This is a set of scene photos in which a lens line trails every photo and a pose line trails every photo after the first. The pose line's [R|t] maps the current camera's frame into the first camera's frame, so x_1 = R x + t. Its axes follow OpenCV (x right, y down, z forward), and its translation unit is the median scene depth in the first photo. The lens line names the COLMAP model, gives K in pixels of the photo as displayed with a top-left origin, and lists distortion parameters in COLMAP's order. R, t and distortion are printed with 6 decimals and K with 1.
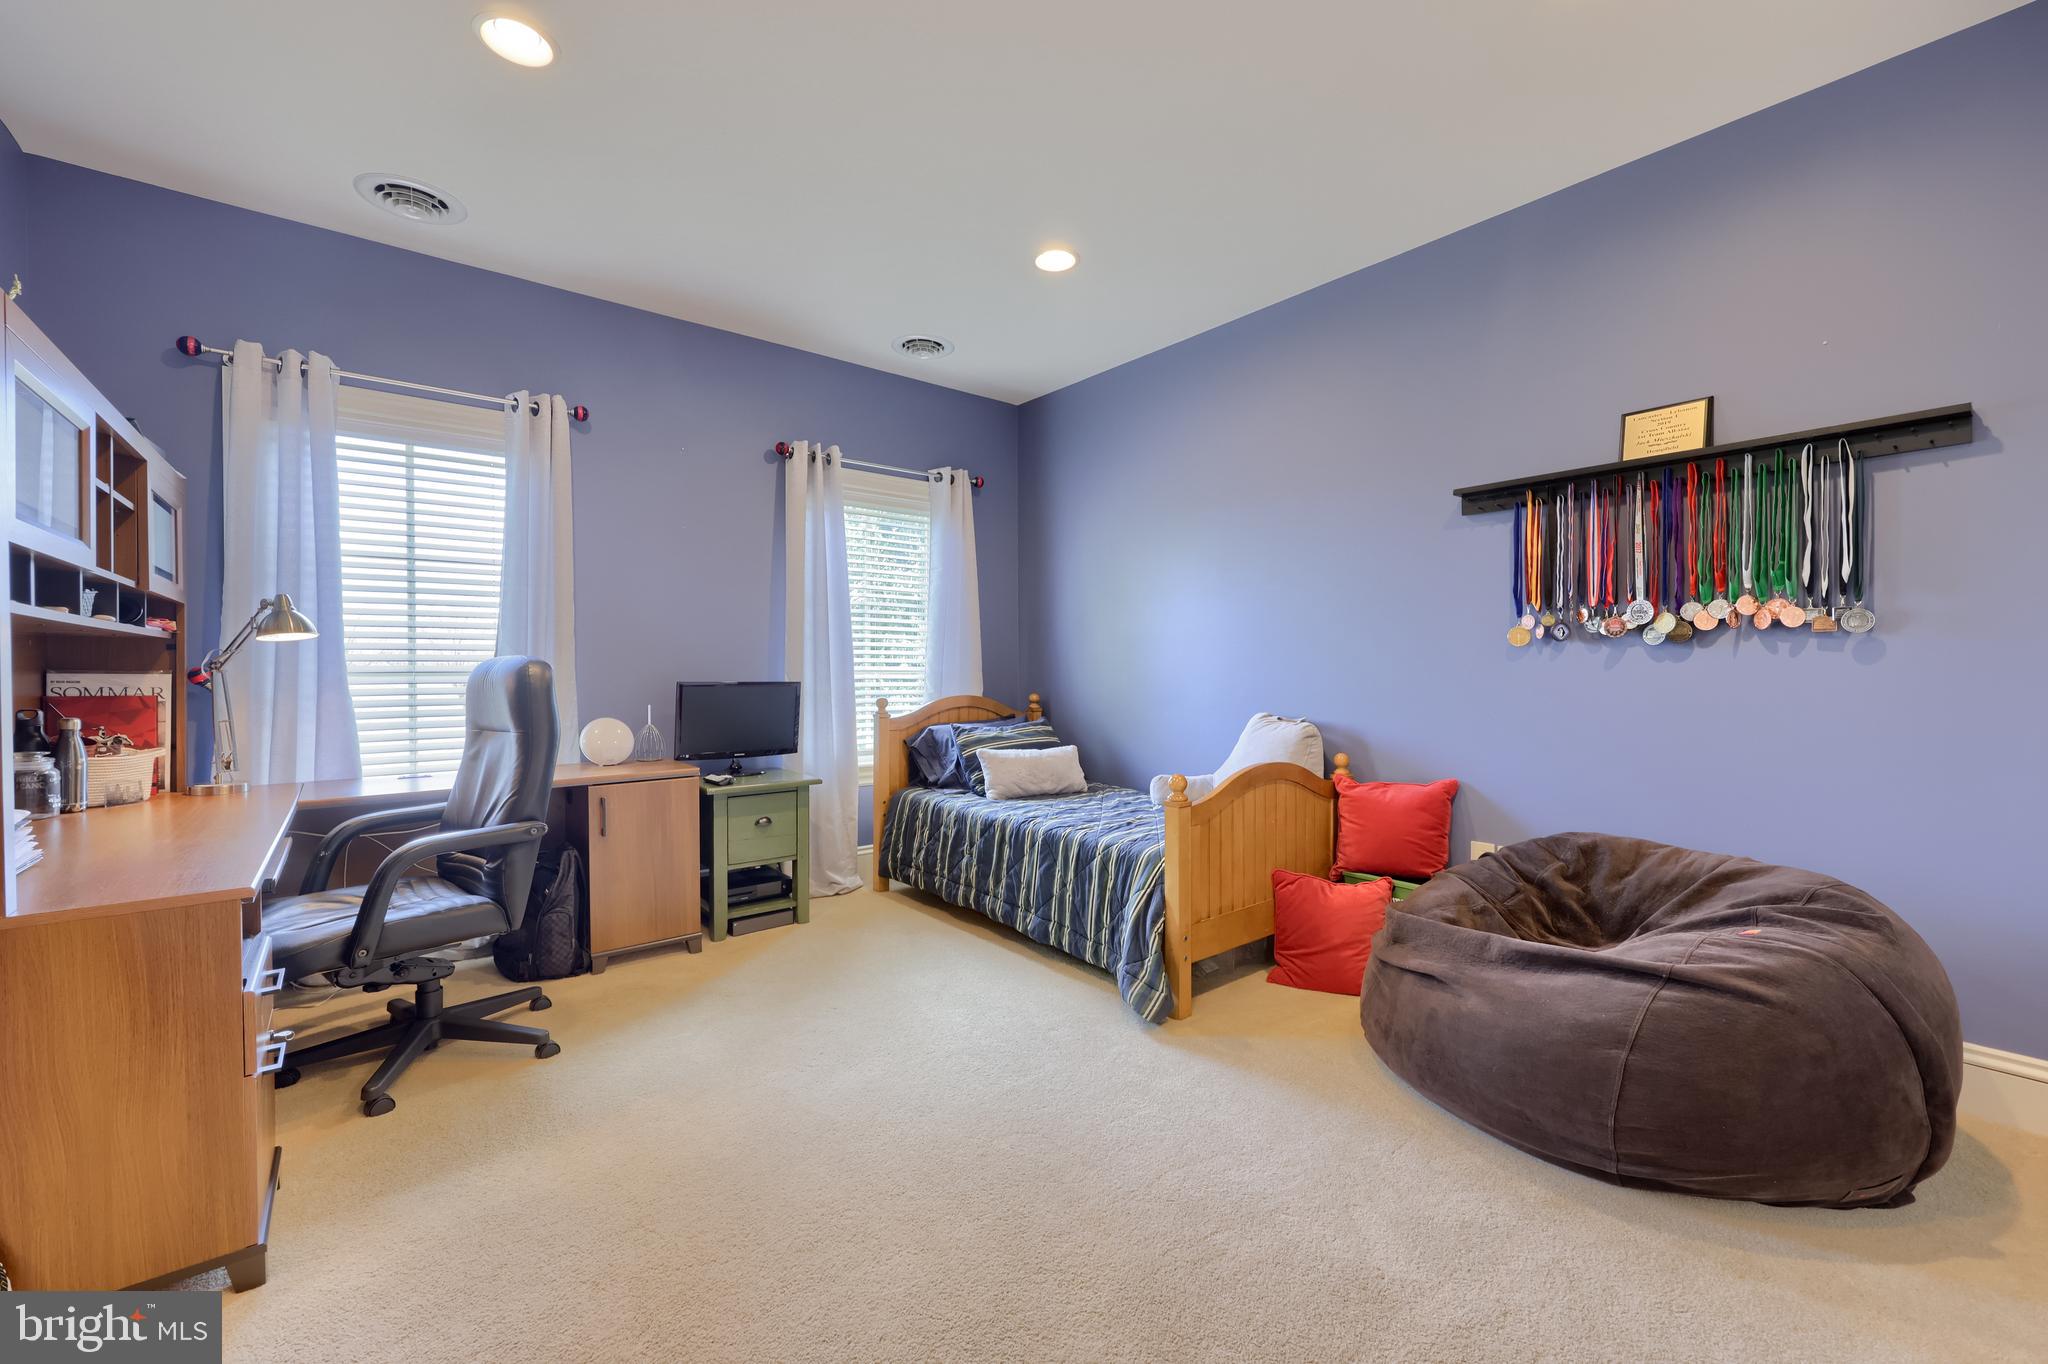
lens RADIAL K [[825.4, 0, 1044.7], [0, 825.4, 675.8], [0, 0, 1]] dist [0.000084, 0.000178]
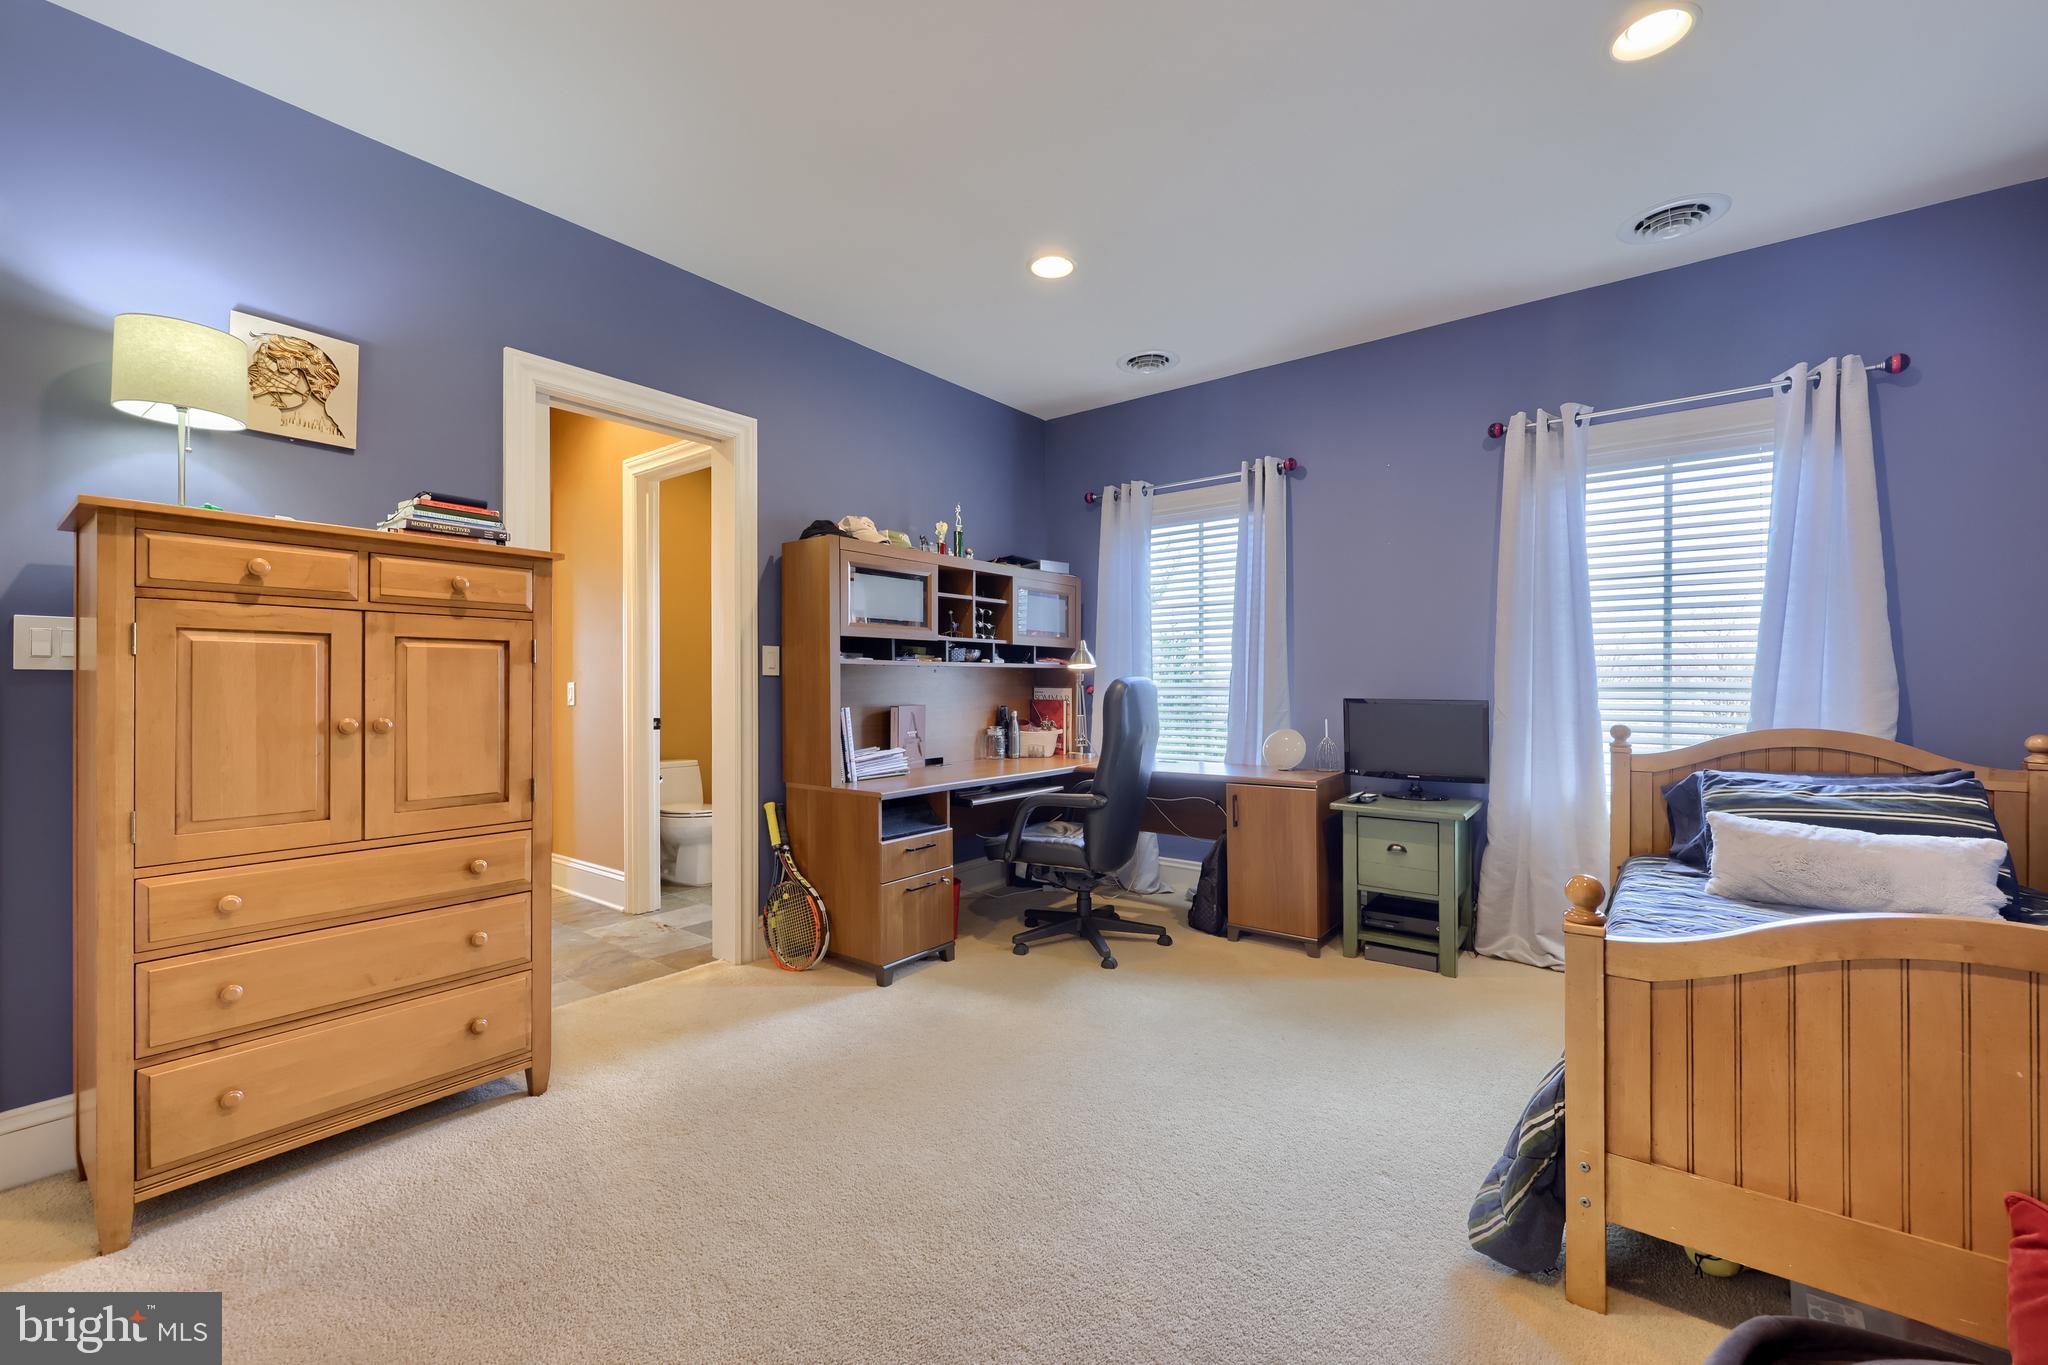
lens RADIAL K [[825.4, 0, 1039.5], [0, 825.4, 682.5], [0, 0, 1]] dist [0.000084, 0.000178]
pose [[0.228417, -0.002874, -0.973559, 0.478120], [-0.008191, 0.999955, -0.004874, -0.004038], [0.973529, 0.009088, 0.228383, 0.388330]]
